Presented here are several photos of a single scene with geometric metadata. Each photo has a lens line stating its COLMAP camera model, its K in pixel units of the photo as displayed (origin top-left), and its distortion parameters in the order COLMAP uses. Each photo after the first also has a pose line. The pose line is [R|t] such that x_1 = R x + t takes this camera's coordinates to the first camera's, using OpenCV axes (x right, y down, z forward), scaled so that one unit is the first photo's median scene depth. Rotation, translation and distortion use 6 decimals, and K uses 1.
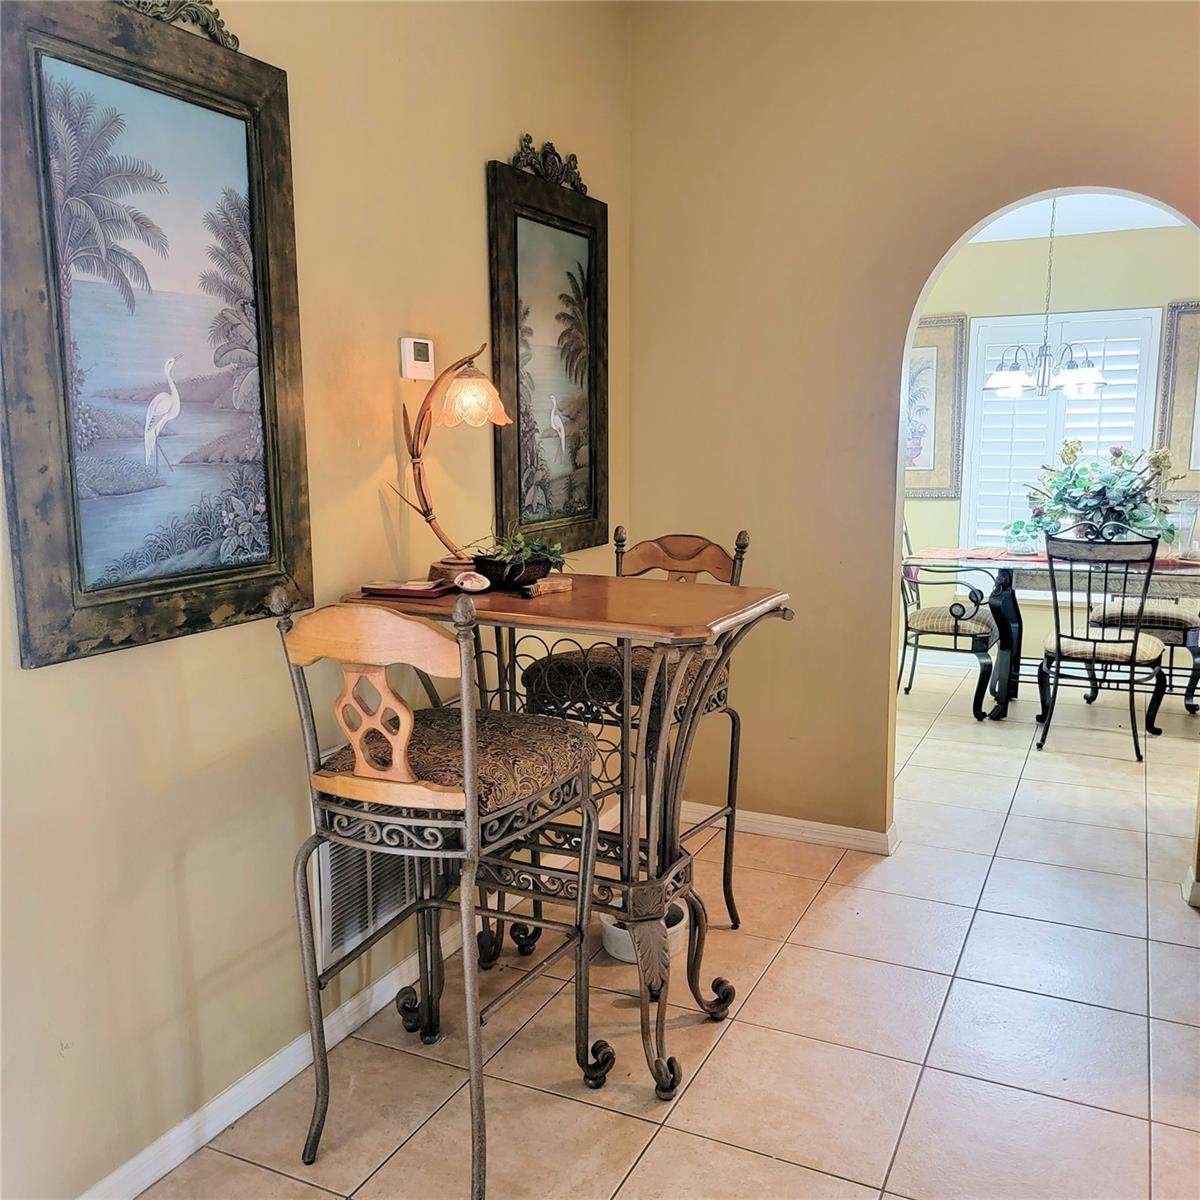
lens RADIAL K [[1110.3, 0, 599.7], [0, 1110.3, 603.9], [0, 0, 1]] dist [0.084711, -0.079209]
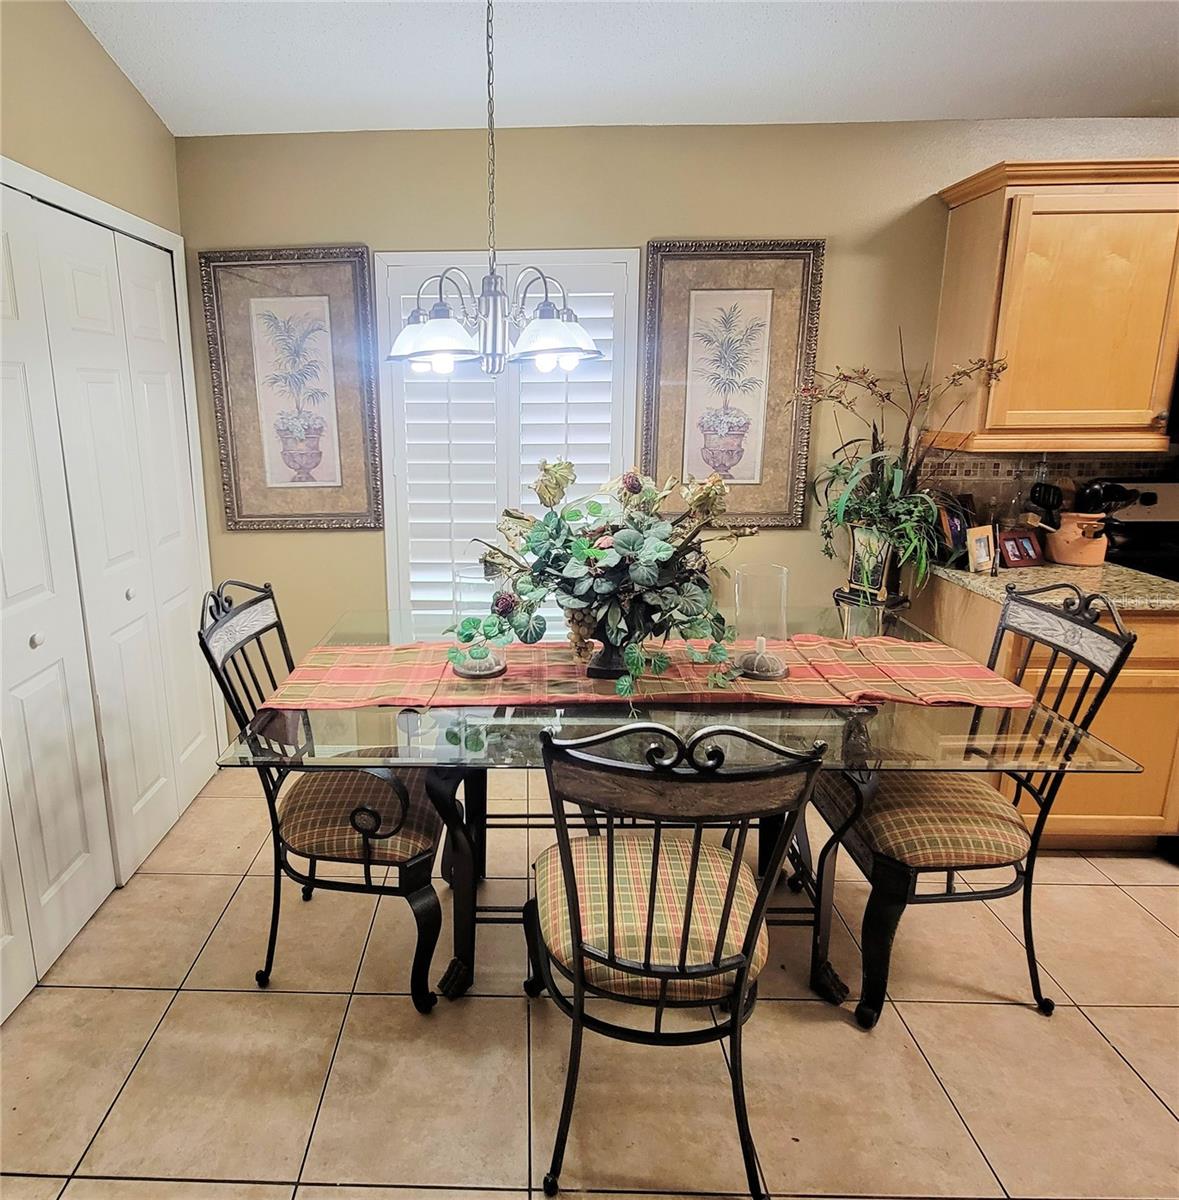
lens RADIAL K [[718.5, 0, 506.5], [0, 718.5, 525.3], [0, 0, 1]] dist [0.002531, 0.001490]
pose [[0.913200, -0.073429, 0.400842, 0.418269], [0.066382, 0.997298, 0.031460, -0.201039], [-0.402069, -0.002120, 0.915607, 1.113475]]
